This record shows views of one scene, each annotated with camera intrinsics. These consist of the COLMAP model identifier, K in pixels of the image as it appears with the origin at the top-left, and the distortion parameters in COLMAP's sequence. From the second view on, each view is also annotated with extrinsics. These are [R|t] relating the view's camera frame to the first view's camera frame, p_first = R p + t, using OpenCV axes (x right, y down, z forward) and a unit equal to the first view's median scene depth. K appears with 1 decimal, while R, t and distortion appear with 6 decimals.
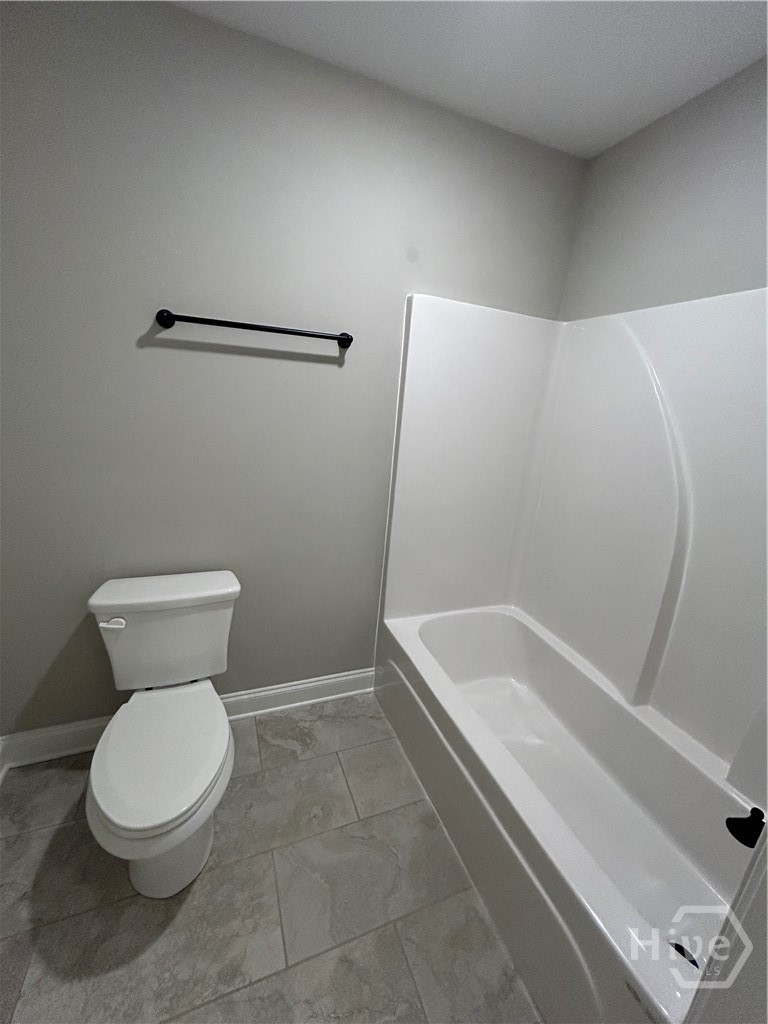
lens RADIAL K [[416.8, 0, 379.3], [0, 416.8, 508.2], [0, 0, 1]] dist [-0.004050, -0.000546]
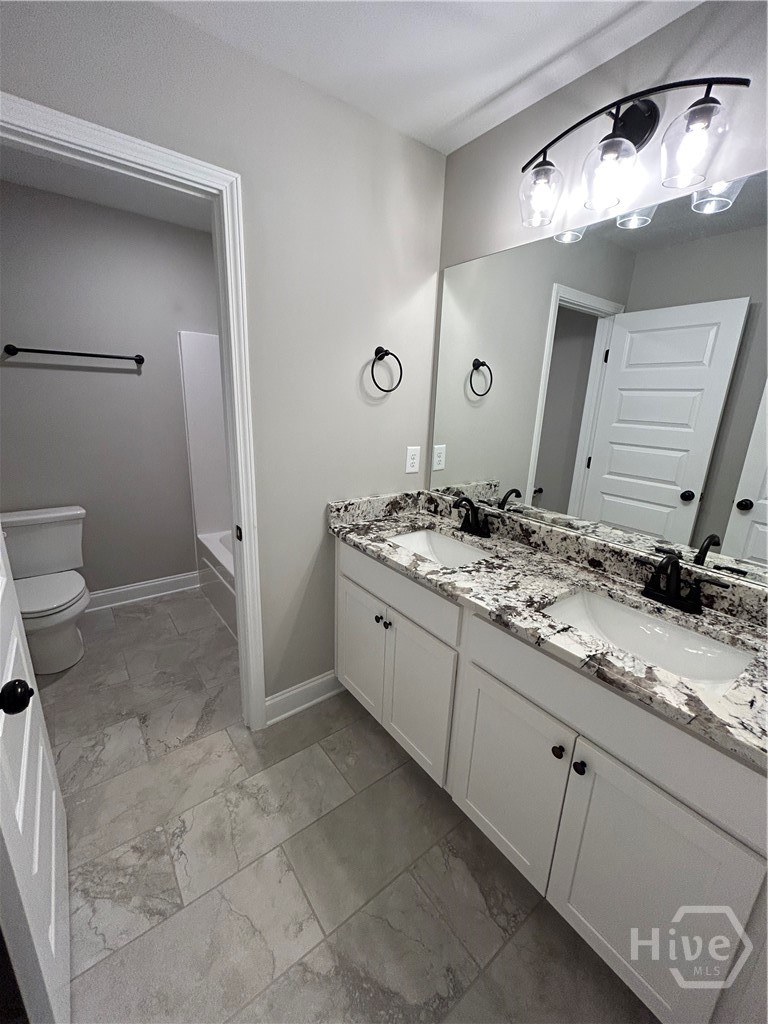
lens RADIAL K [[416.8, 0, 388.5], [0, 416.8, 516.1], [0, 0, 1]] dist [-0.004050, -0.000546]
pose [[0.959452, -0.113167, 0.258157, 0.364279], [0.109125, 0.993576, 0.029979, 0.269464], [-0.259891, -0.000592, 0.965638, -0.839065]]
